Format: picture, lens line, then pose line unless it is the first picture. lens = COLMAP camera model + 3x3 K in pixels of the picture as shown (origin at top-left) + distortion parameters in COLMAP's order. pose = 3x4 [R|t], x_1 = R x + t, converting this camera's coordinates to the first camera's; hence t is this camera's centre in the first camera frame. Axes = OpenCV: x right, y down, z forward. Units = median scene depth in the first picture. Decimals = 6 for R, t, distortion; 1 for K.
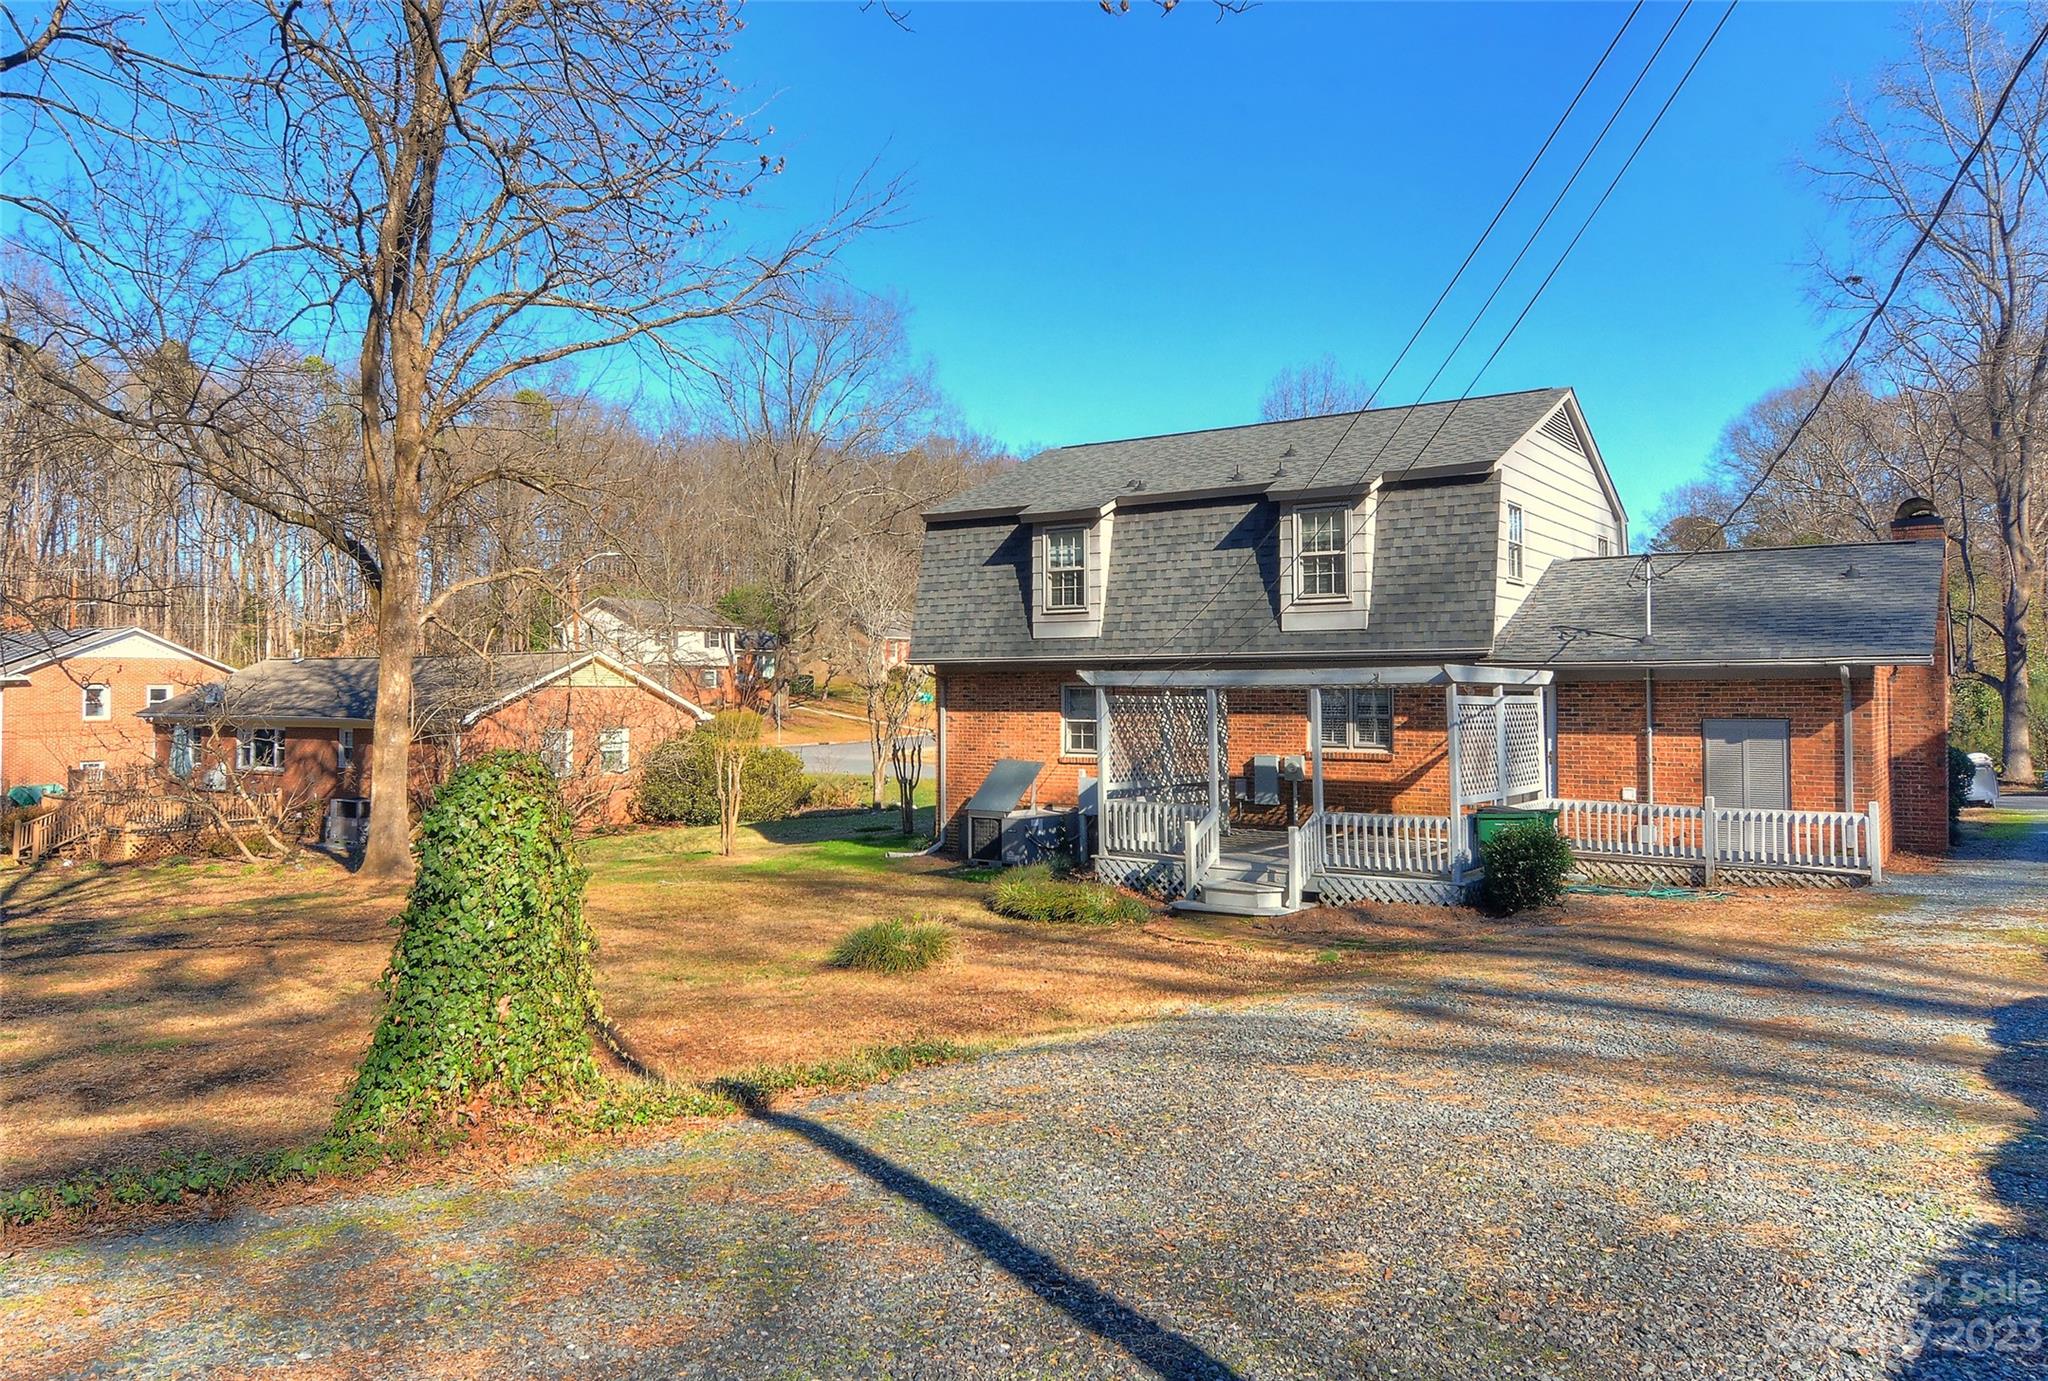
lens RADIAL K [[1394.8, 0, 1022.8], [0, 1394.8, 682.7], [0, 0, 1]] dist [-0.005427, -0.000587]
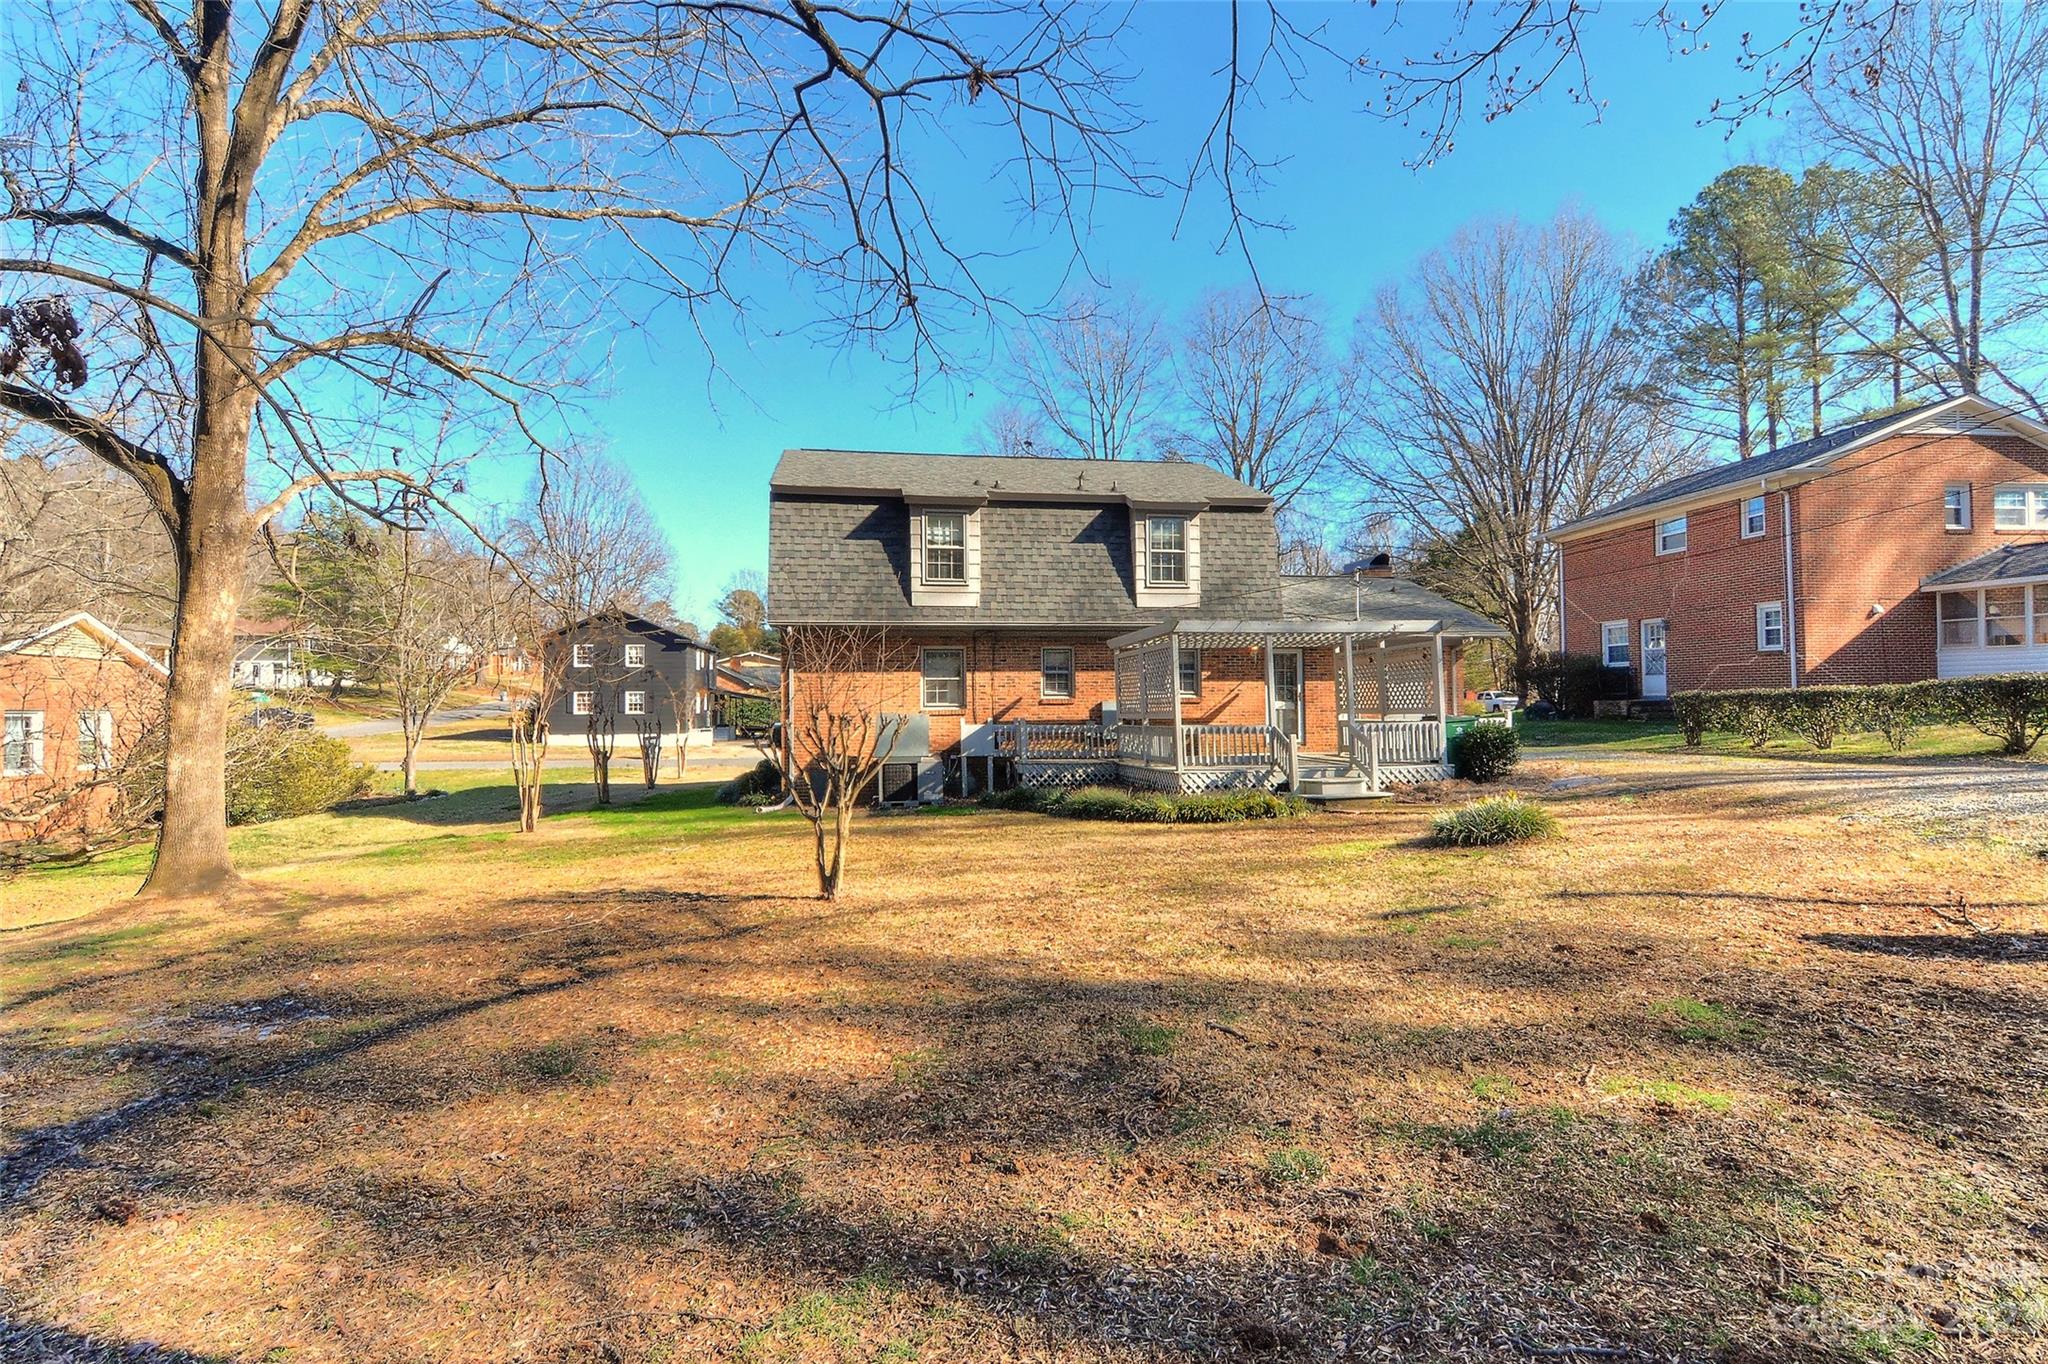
lens RADIAL K [[990.4, 0, 1024.0], [0, 990.4, 682.0], [0, 0, 1]] dist [0.020179, 0.000077]
pose [[0.708681, 0.010218, 0.705455, -0.518633], [0.005701, 0.999780, -0.020208, 0.049508], [-0.705506, 0.018343, 0.708467, 0.378204]]
